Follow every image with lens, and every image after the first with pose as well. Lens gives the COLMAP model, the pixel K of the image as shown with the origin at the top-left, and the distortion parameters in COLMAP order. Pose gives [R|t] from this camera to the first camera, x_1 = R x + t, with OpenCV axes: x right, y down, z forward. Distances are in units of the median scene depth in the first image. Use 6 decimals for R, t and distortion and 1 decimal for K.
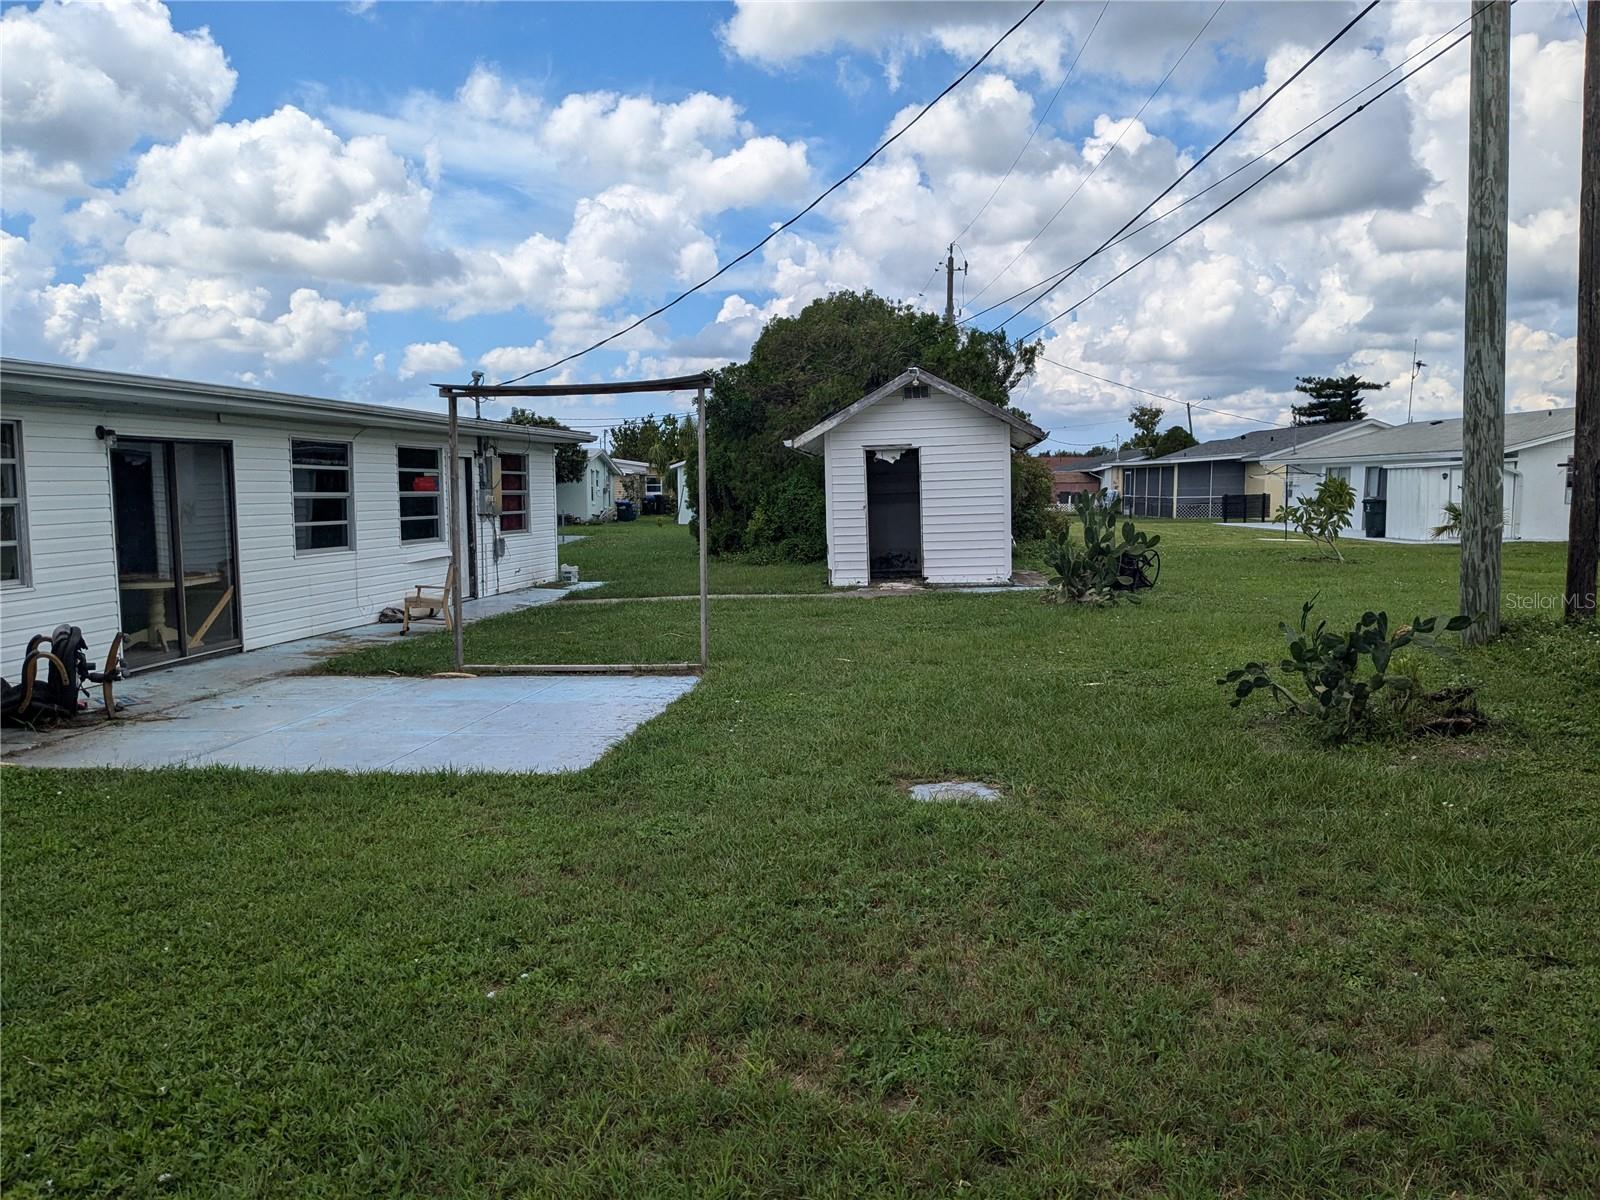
lens RADIAL K [[1273.9, 0, 806.8], [0, 1273.9, 630.4], [0, 0, 1]] dist [0.056887, -0.102277]
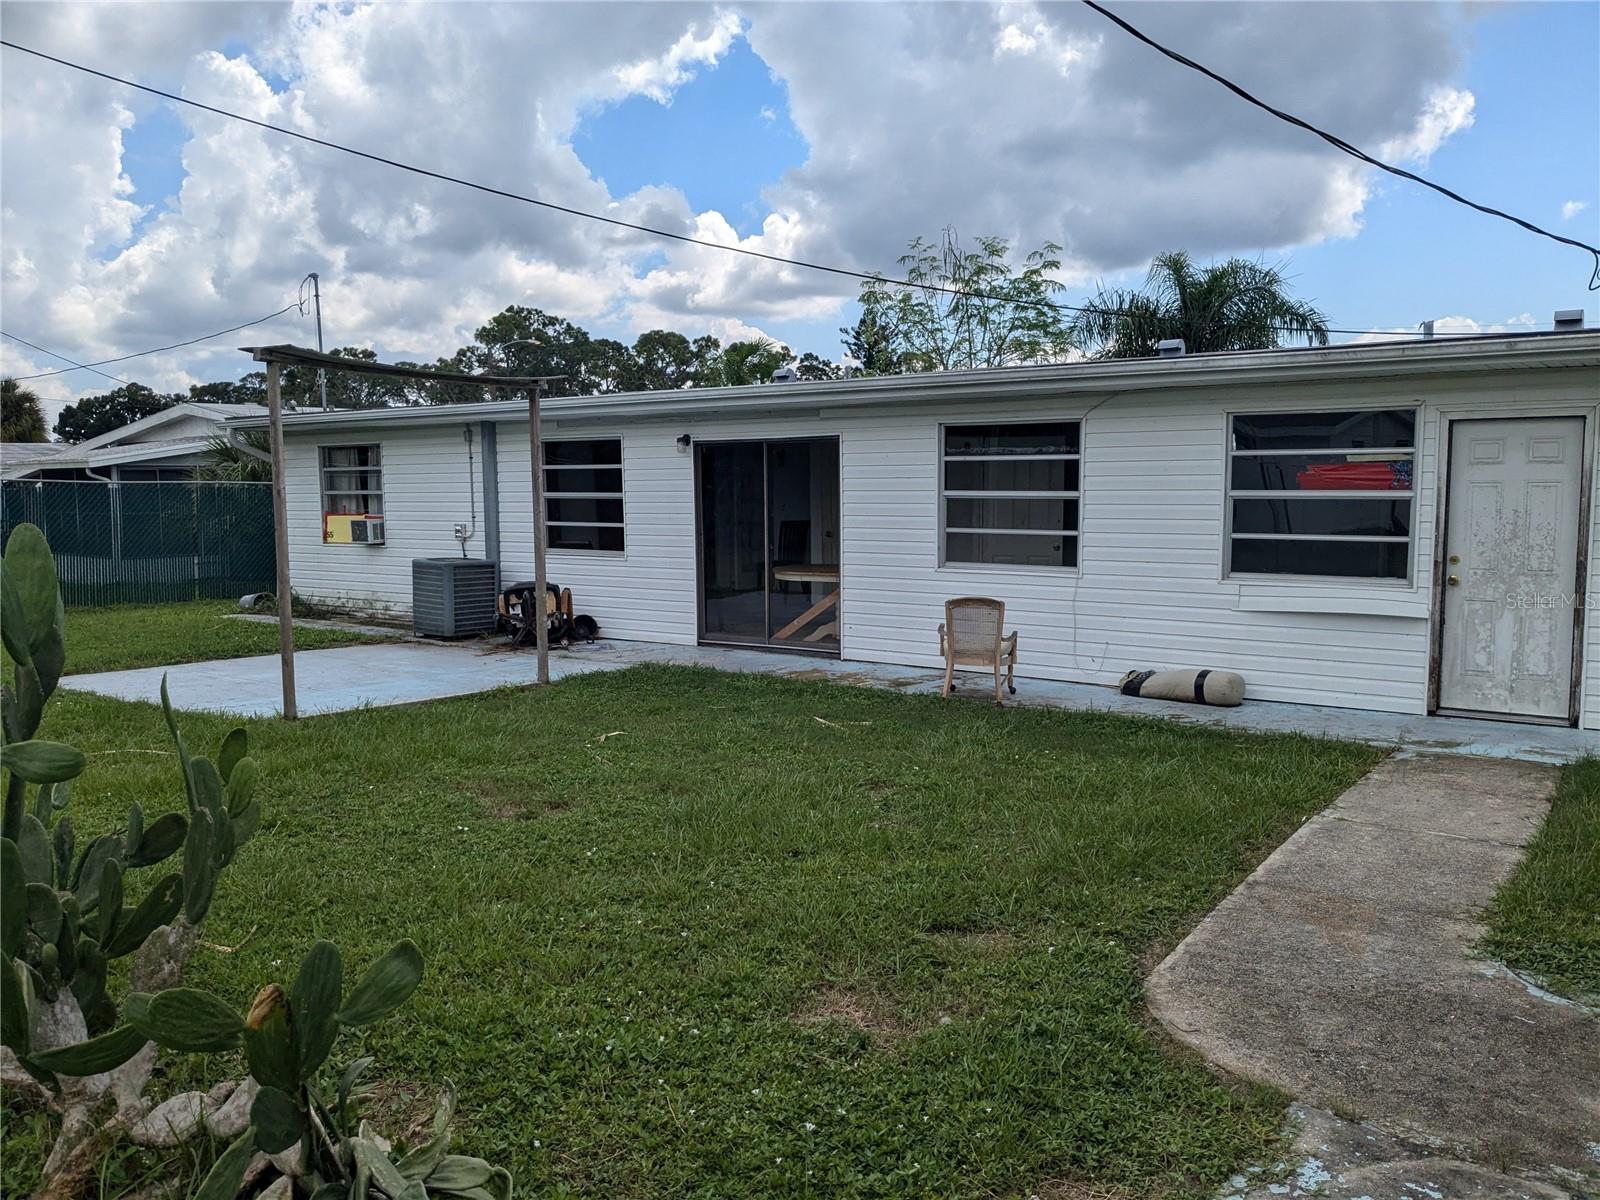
lens RADIAL K [[1273.8, 0, 809.7], [0, 1273.8, 620.0], [0, 0, 1]] dist [0.041239, -0.083608]
pose [[-0.488387, 0.106479, -0.866106, 0.241758], [-0.086128, 0.981800, 0.169268, -0.106850], [0.868366, 0.157264, -0.470328, 0.900182]]
